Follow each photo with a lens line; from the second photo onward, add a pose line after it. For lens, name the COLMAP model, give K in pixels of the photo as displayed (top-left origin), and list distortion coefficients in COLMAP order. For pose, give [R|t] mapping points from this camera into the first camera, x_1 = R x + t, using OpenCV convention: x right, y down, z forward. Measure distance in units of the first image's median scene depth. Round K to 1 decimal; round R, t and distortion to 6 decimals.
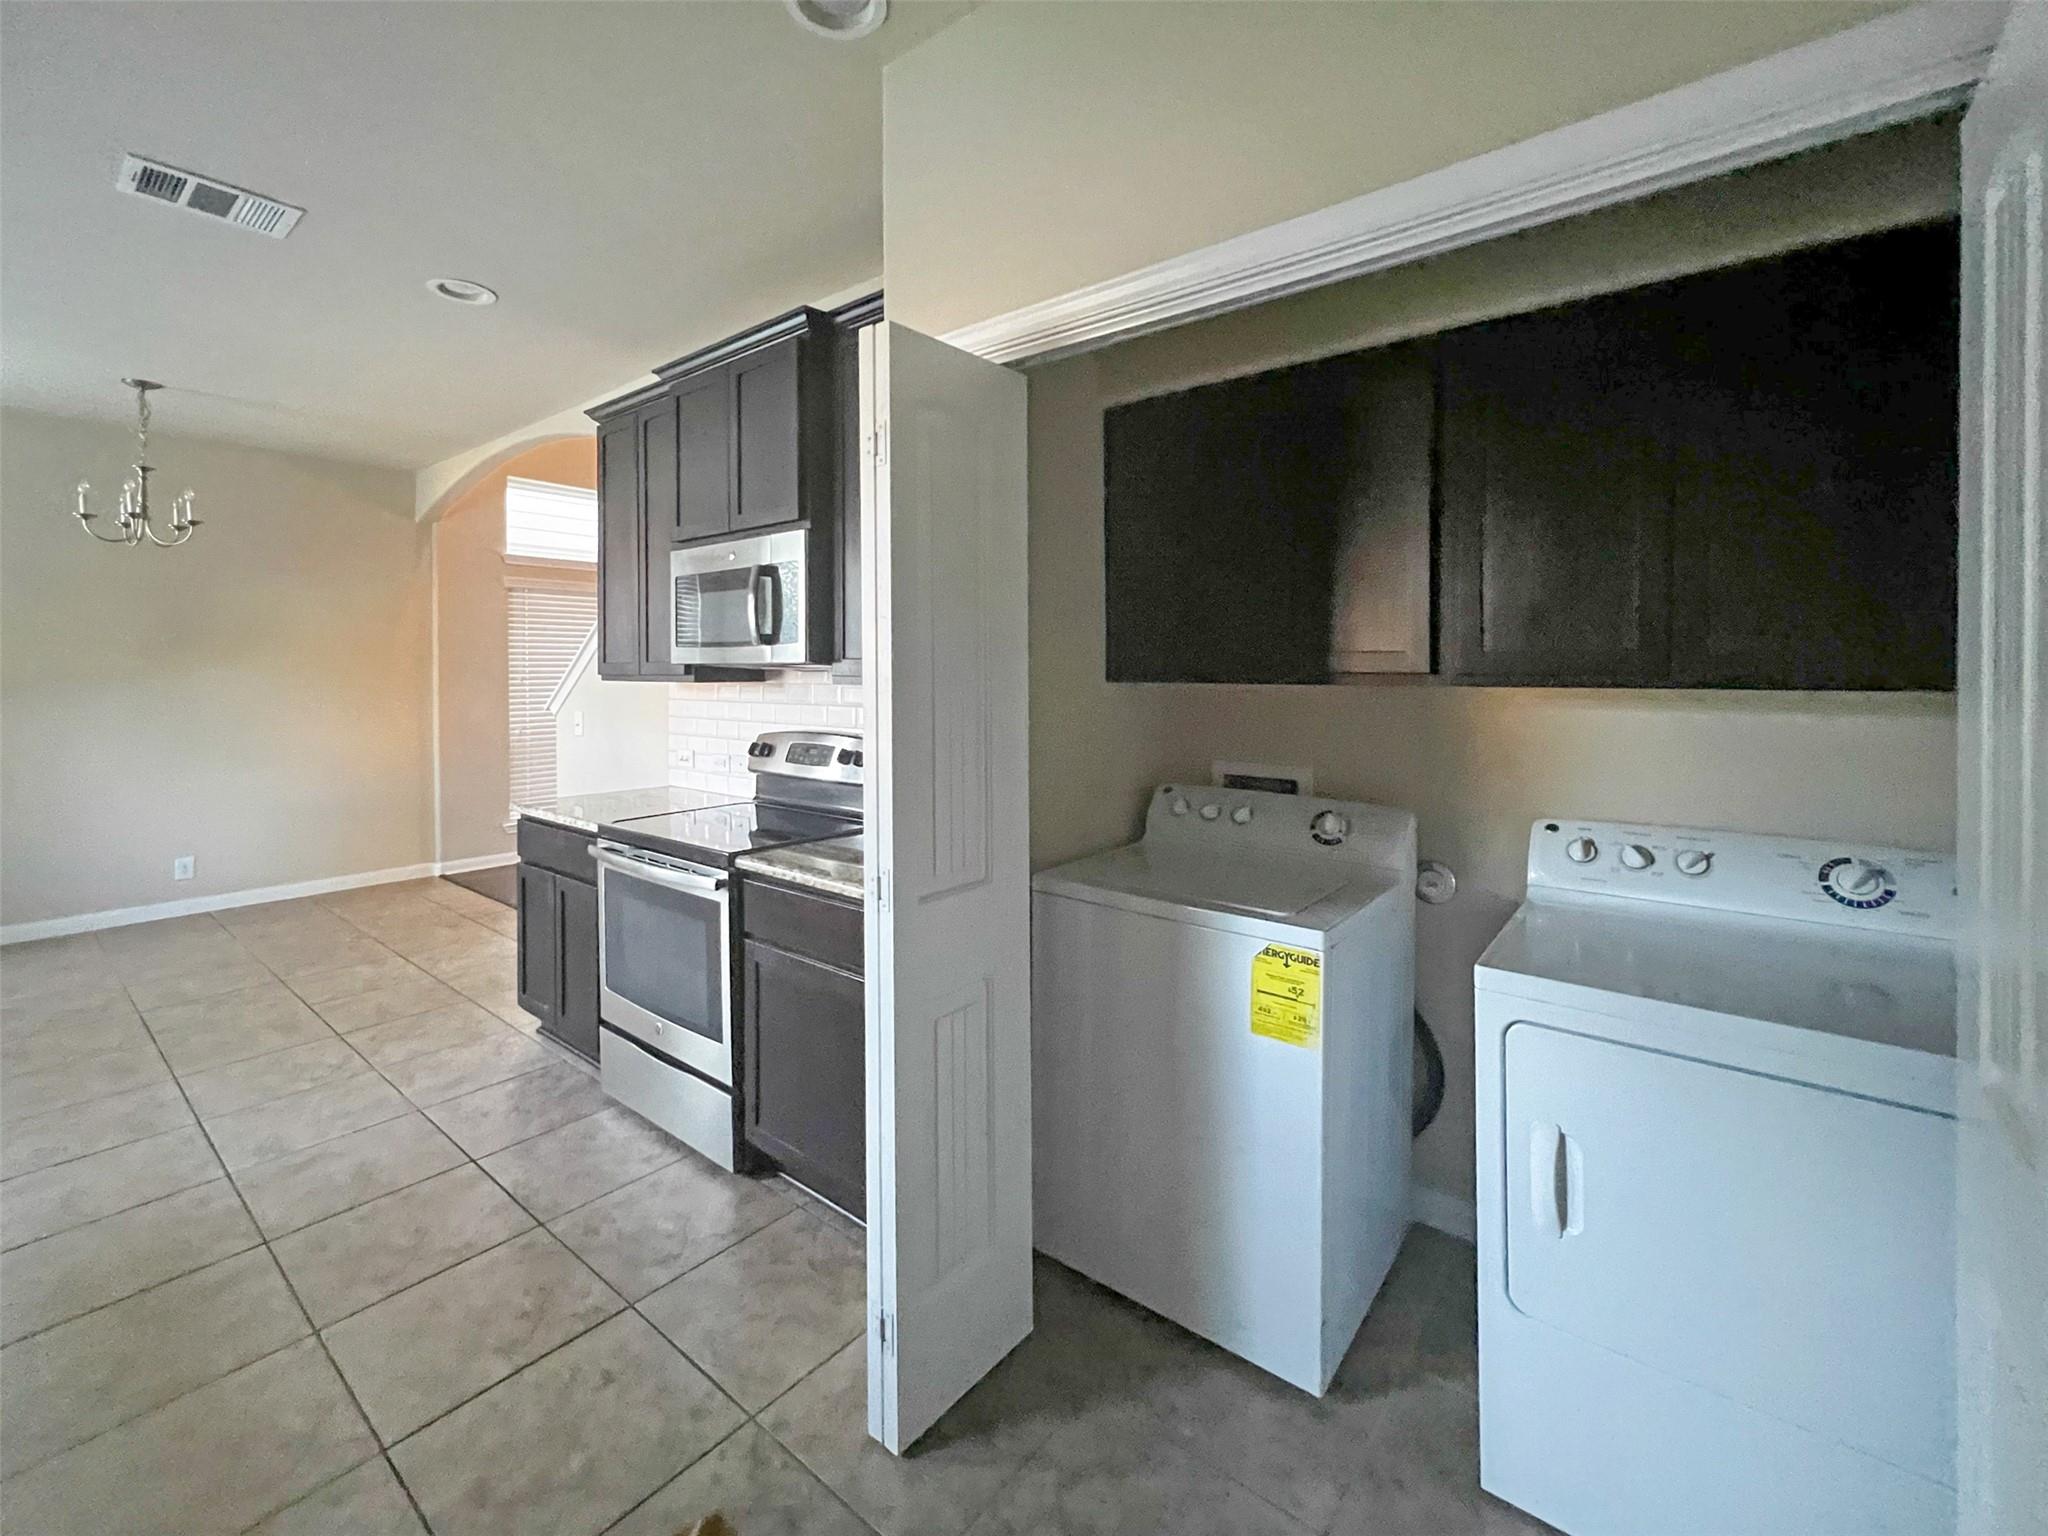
lens RADIAL K [[871.6, 0, 1041.1], [0, 871.6, 682.7], [0, 0, 1]] dist [-0.000128, -0.000856]
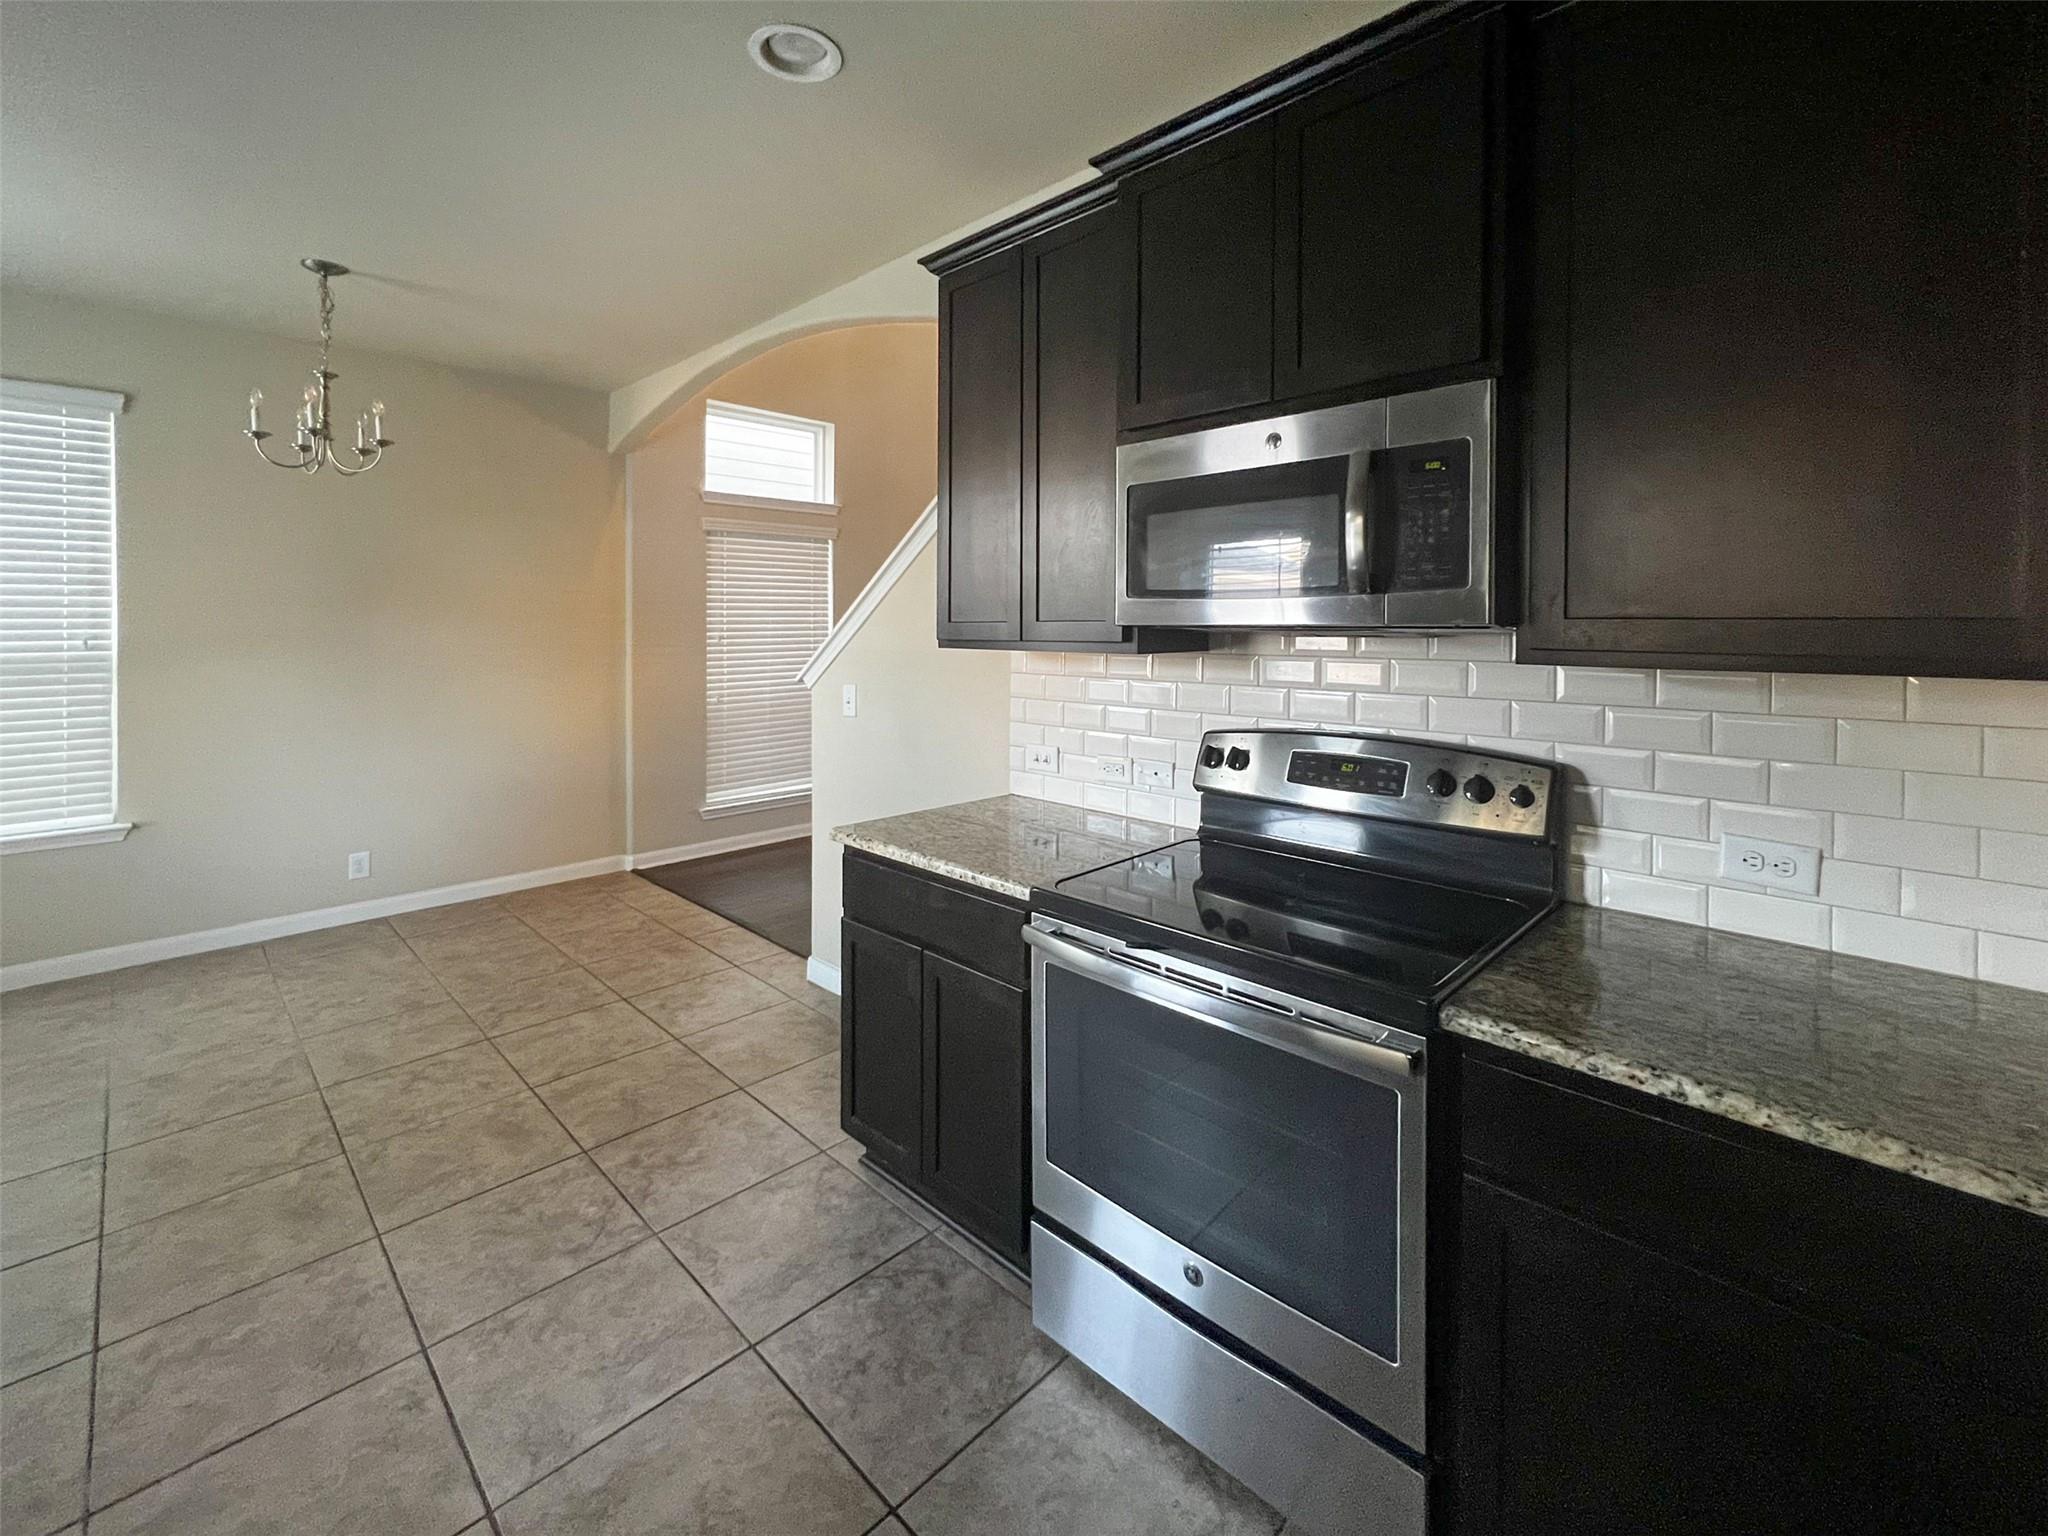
lens RADIAL K [[871.6, 0, 1040.0], [0, 871.6, 625.9], [0, 0, 1]] dist [-0.000128, -0.000856]
pose [[0.995852, -0.001102, -0.090985, -0.339372], [0.000174, 0.999948, -0.010204, -0.011485], [0.090992, 0.010146, 0.995800, 0.296945]]
